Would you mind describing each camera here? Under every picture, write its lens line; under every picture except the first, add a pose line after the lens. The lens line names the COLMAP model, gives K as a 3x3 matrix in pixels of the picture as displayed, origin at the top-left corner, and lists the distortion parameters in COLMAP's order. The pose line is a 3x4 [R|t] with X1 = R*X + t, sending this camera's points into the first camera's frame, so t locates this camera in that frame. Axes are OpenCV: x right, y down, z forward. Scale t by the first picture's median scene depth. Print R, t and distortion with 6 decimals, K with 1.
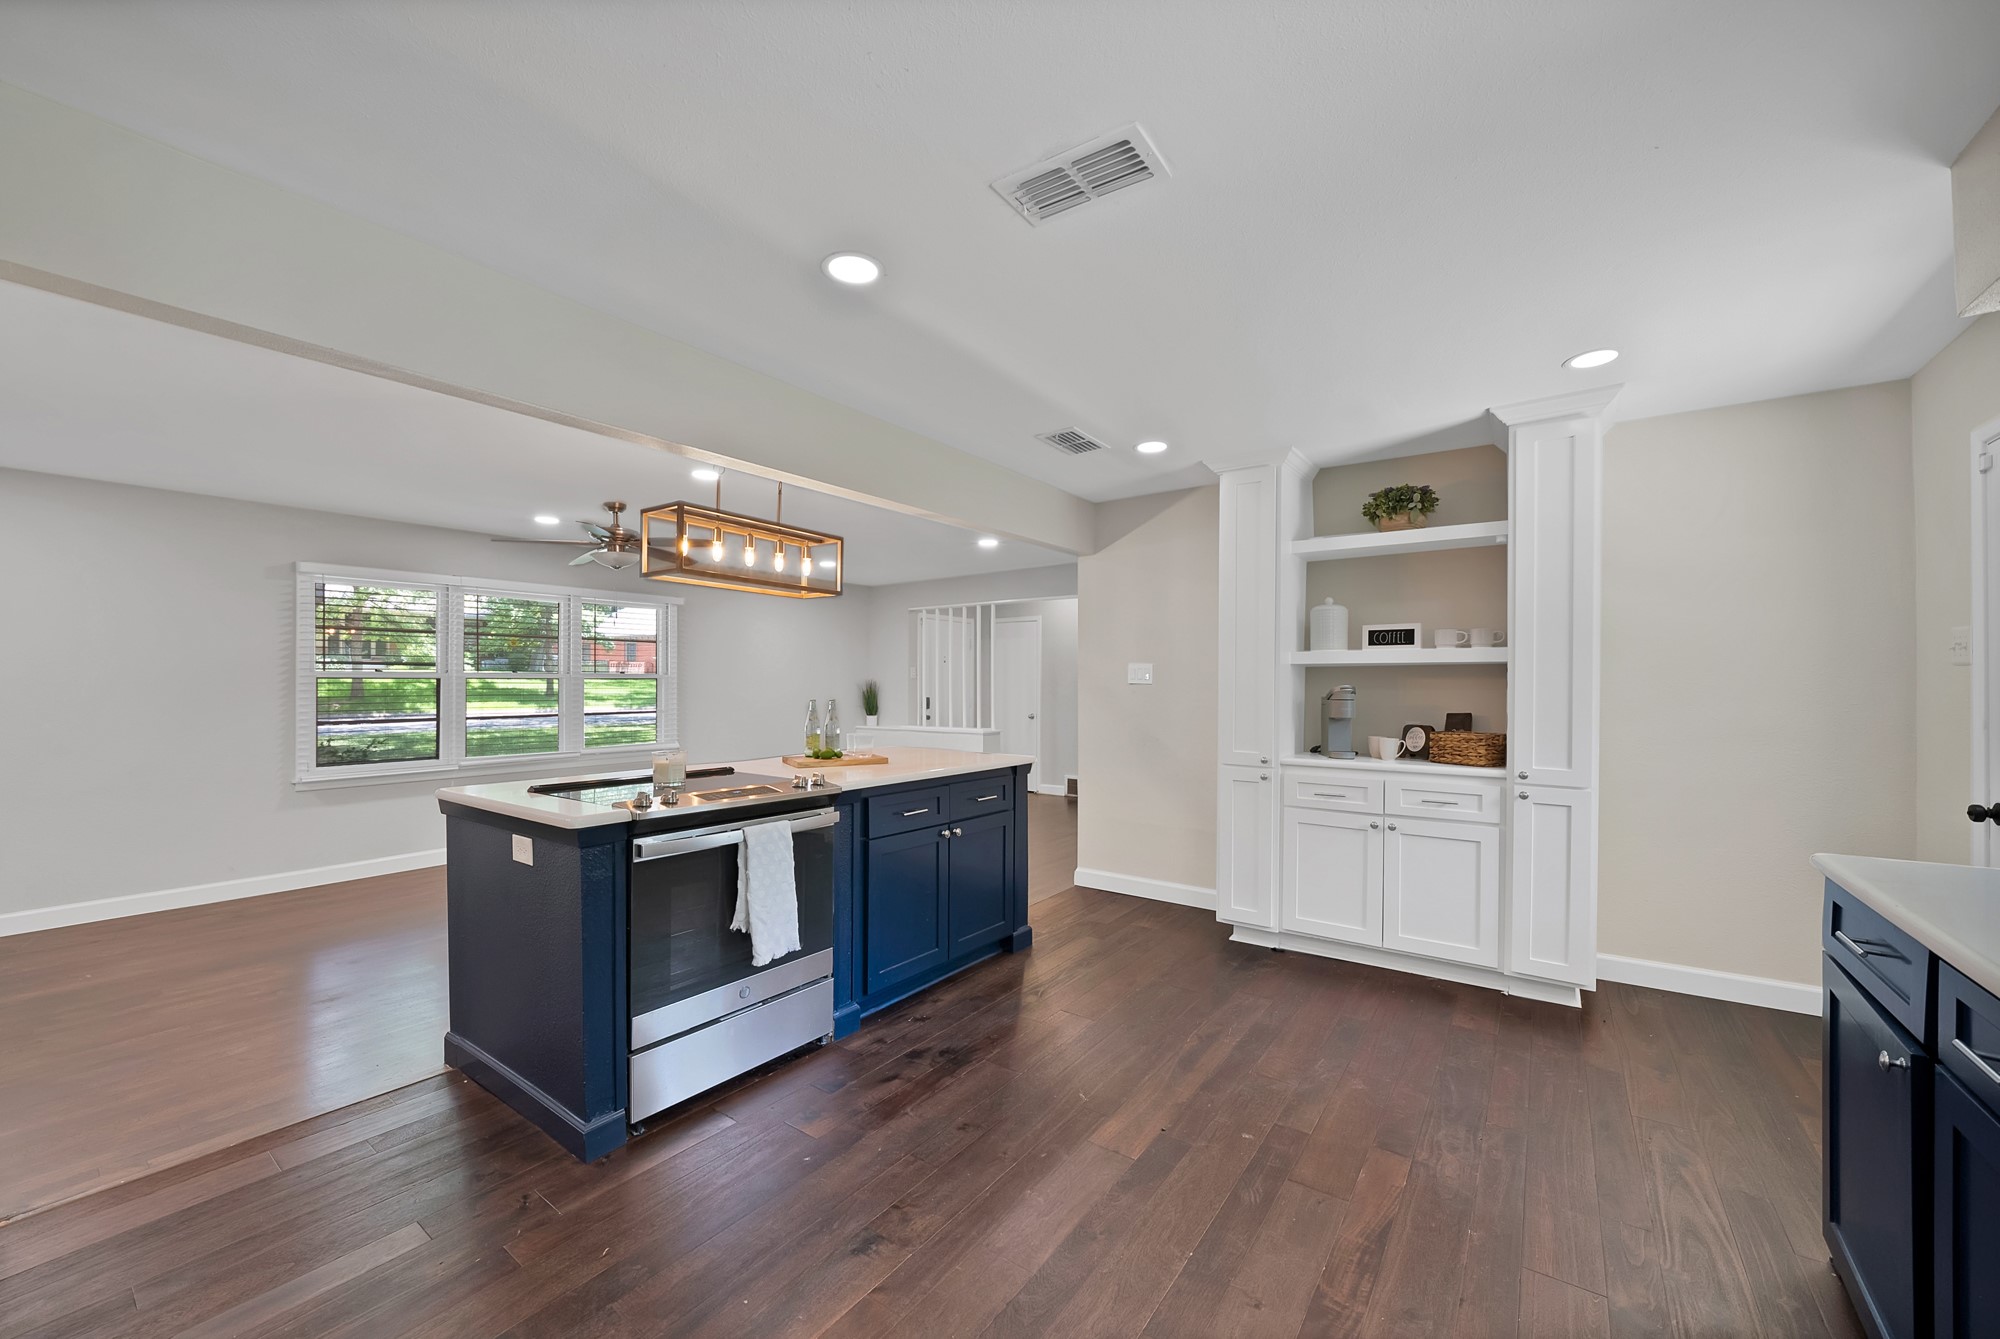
lens RADIAL K [[729.5, 0, 1000.0], [0, 729.5, 669.5], [0, 0, 1]] dist [-0.010743, 0.000022]
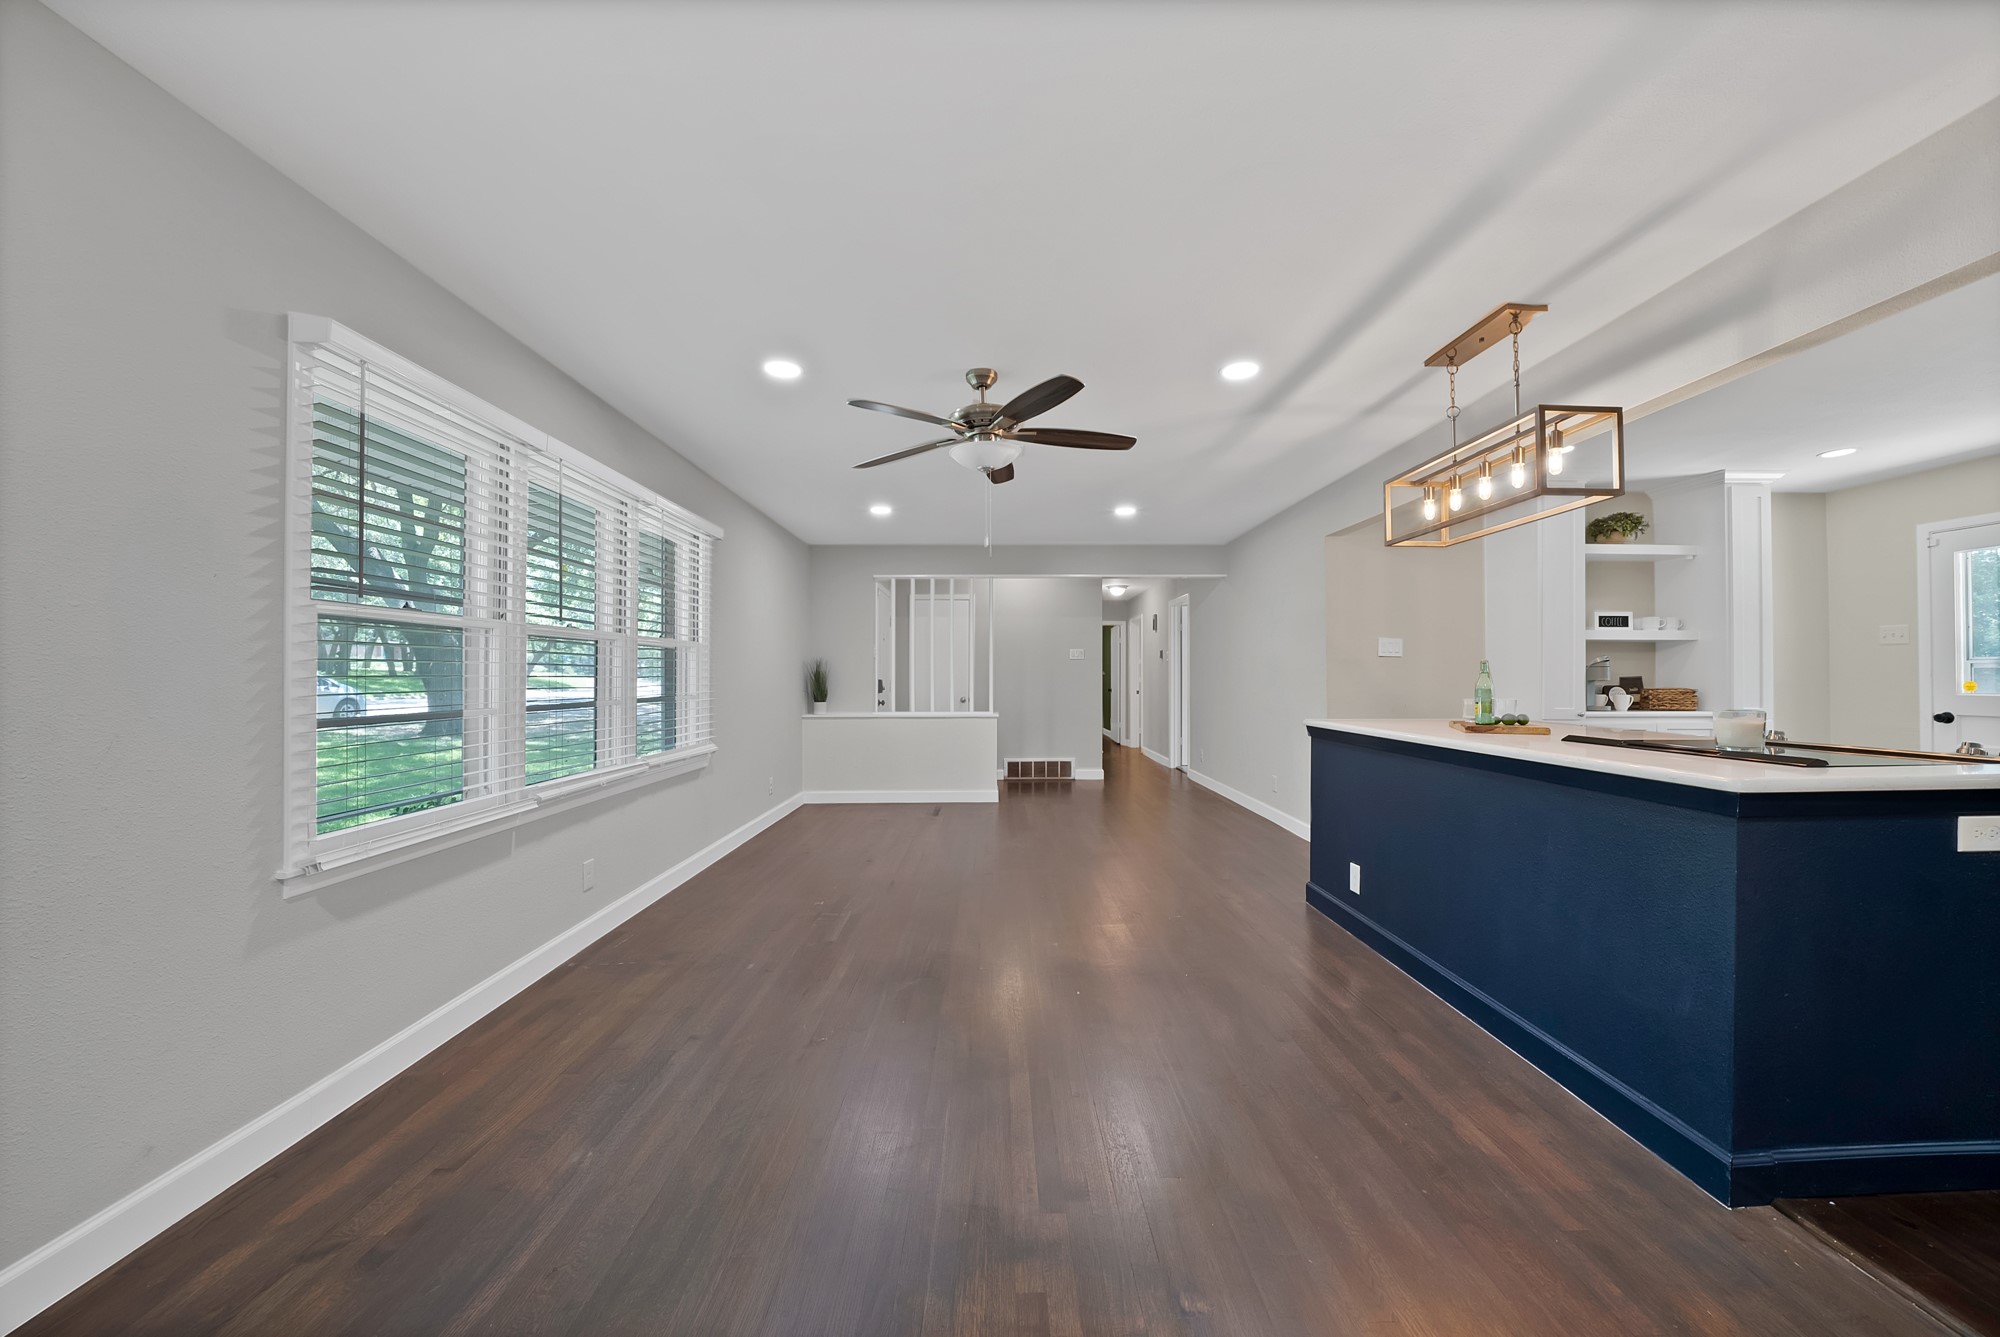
lens RADIAL K [[682.5, 0, 1000.9], [0, 682.5, 675.4], [0, 0, 1]] dist [-0.014356, 0.000141]
pose [[0.815055, -0.002036, 0.579380, -0.463917], [-0.009298, 0.999819, 0.016594, 0.019091], [-0.579309, -0.018912, 0.814889, 0.256052]]
